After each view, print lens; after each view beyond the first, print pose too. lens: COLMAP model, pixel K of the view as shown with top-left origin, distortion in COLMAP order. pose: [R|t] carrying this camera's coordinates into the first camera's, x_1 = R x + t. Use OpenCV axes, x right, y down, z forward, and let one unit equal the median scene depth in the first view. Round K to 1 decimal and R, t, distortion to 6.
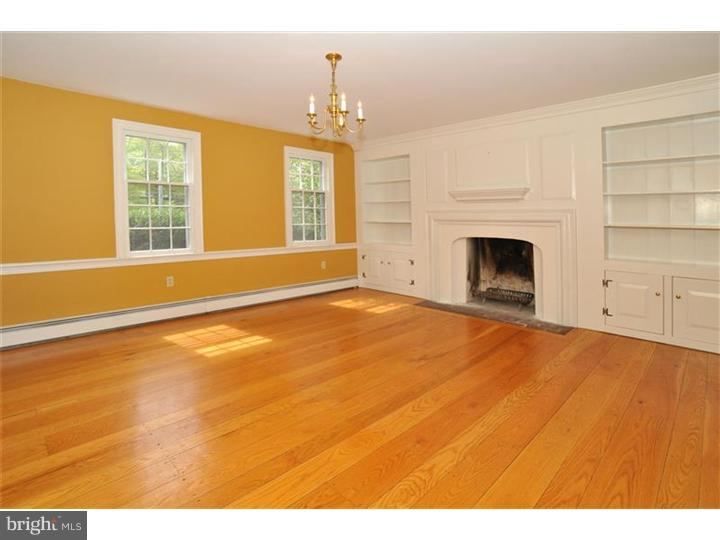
lens RADIAL K [[363.8, 0, 363.8], [0, 363.8, 266.5], [0, 0, 1]] dist [-0.029382, 0.000719]
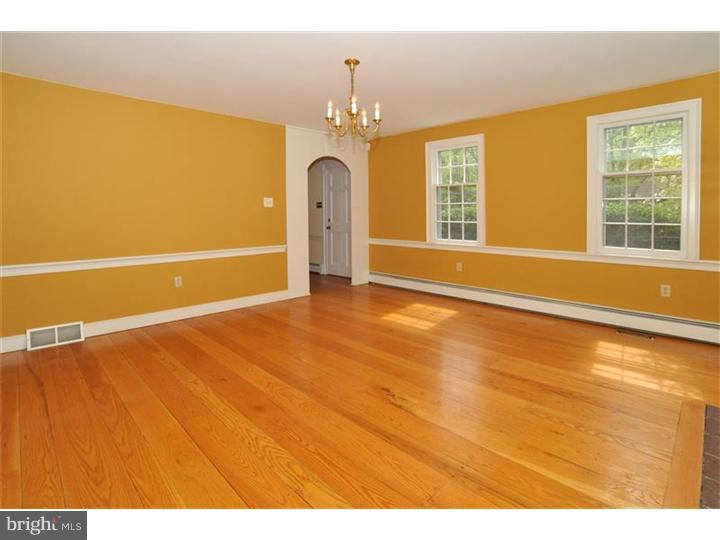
lens RADIAL K [[370.6, 0, 360.0], [0, 370.6, 270.0], [0, 0, 1]] dist [-0.024806, -0.000283]
pose [[-0.033300, 0.142688, -0.989207, 0.599047], [-0.124708, 0.981428, 0.145764, -0.075504], [0.991634, 0.128216, -0.014887, 0.612989]]
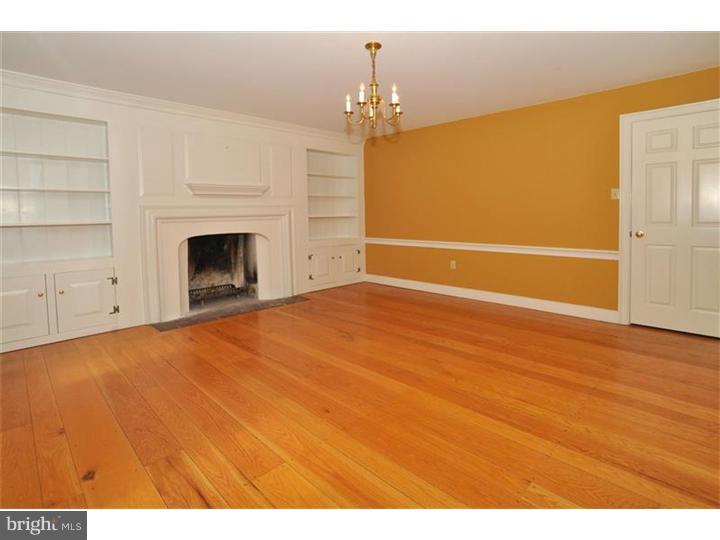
lens RADIAL K [[363.8, 0, 363.8], [0, 363.8, 266.5], [0, 0, 1]] dist [-0.029382, 0.000719]
pose [[0.011622, -0.149346, 0.988717, -0.622451], [0.143044, 0.978862, 0.146176, -0.081581], [-0.989648, 0.139731, 0.032739, 0.600984]]
